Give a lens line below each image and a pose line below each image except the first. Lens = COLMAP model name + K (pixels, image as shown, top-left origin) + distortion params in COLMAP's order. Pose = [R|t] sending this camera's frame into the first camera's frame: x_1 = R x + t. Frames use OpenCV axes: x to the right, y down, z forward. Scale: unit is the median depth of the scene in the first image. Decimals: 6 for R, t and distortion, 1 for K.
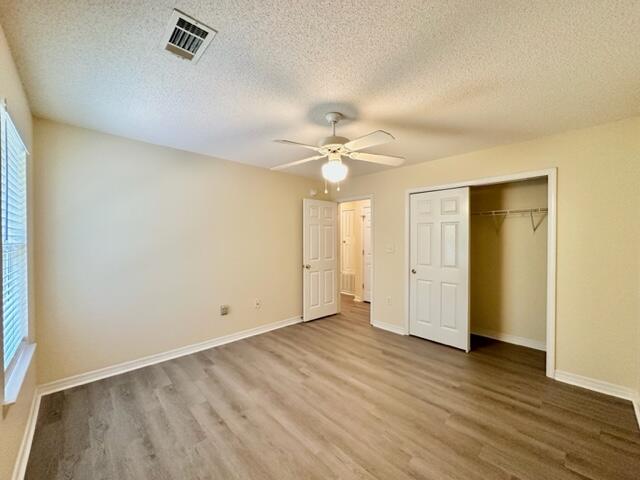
lens RADIAL K [[255.4, 0, 320.0], [0, 255.4, 240.0], [0, 0, 1]] dist [-0.000026, 0.000356]
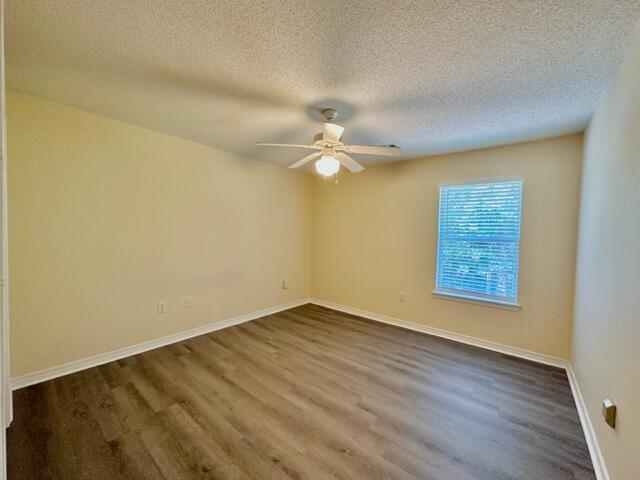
lens RADIAL K [[255.4, 0, 320.0], [0, 255.4, 240.0], [0, 0, 1]] dist [-0.000026, 0.000356]
pose [[-0.992320, -0.023162, -0.121507, 0.203662], [-0.026997, 0.999185, 0.030013, 0.005644], [0.120713, 0.033063, -0.992137, 2.005420]]
